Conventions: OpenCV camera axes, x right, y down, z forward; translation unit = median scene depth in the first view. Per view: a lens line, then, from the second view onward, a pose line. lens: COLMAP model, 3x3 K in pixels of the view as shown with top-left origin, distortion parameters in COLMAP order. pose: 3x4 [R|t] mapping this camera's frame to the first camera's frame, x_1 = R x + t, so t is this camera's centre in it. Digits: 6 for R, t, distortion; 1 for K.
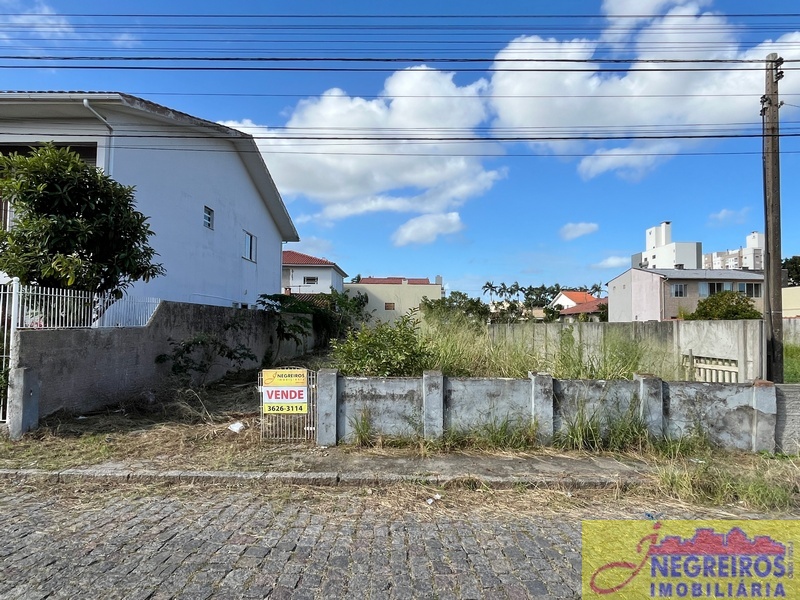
lens RADIAL K [[482.1, 0, 396.1], [0, 482.1, 299.7], [0, 0, 1]] dist [-0.001794, -0.001198]
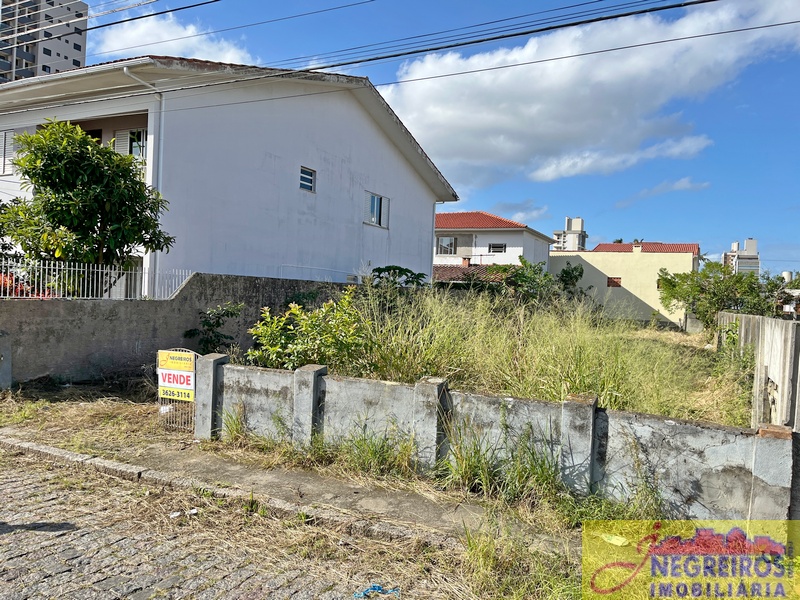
lens RADIAL K [[597.3, 0, 400.0], [0, 597.3, 300.0], [0, 0, 1]] dist [0.057093, -0.065896]
pose [[0.903660, 0.031390, -0.427099, 0.633601], [-0.010682, 0.998652, 0.050796, -0.014297], [0.428117, -0.041340, 0.902777, 0.161145]]
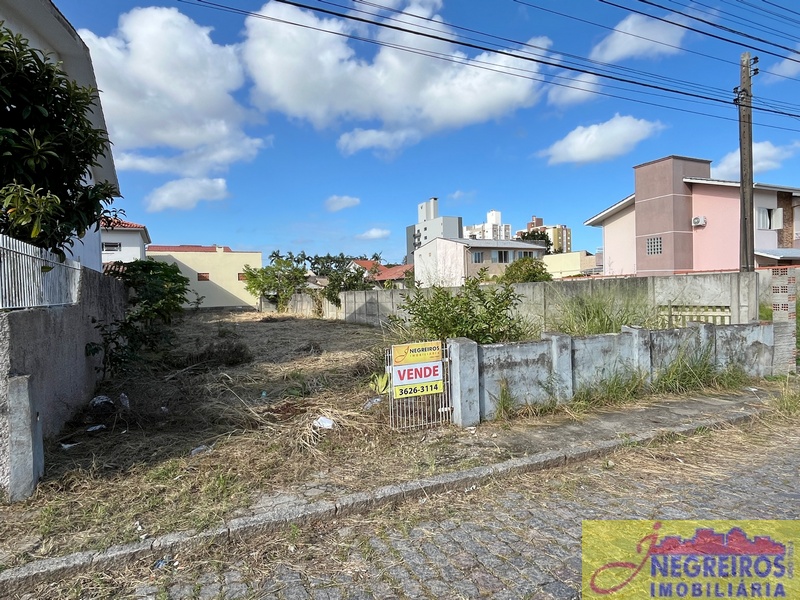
lens RADIAL K [[482.1, 0, 396.1], [0, 482.1, 299.7], [0, 0, 1]] dist [-0.001794, -0.001198]
pose [[0.899354, -0.041649, 0.435232, -0.617181], [0.014290, 0.997721, 0.065948, 0.017410], [-0.436987, -0.053091, 0.897900, 0.285370]]
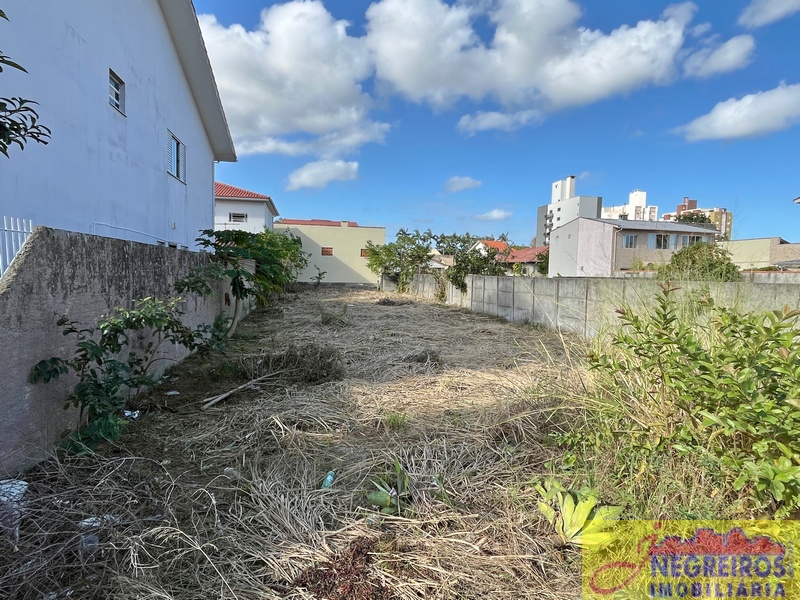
lens RADIAL K [[477.1, 0, 400.0], [0, 477.1, 300.0], [0, 0, 1]] dist [0.000072, -0.000360]
pose [[0.979349, 0.000652, 0.202174, -0.437724], [-0.023503, 0.993582, 0.110645, 0.018417], [-0.200805, -0.113112, 0.973079, 0.881457]]
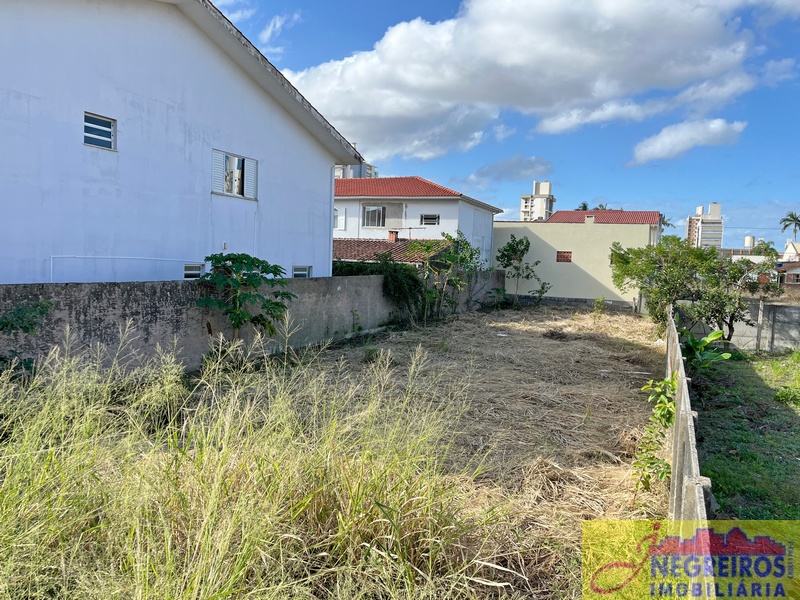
lens RADIAL K [[597.3, 0, 400.0], [0, 597.3, 300.0], [0, 0, 1]] dist [0.057093, -0.065896]
pose [[0.923247, 0.053767, -0.380427, 0.719142], [-0.012323, 0.993794, 0.110549, -0.115579], [0.384010, -0.097376, 0.918180, 1.054889]]
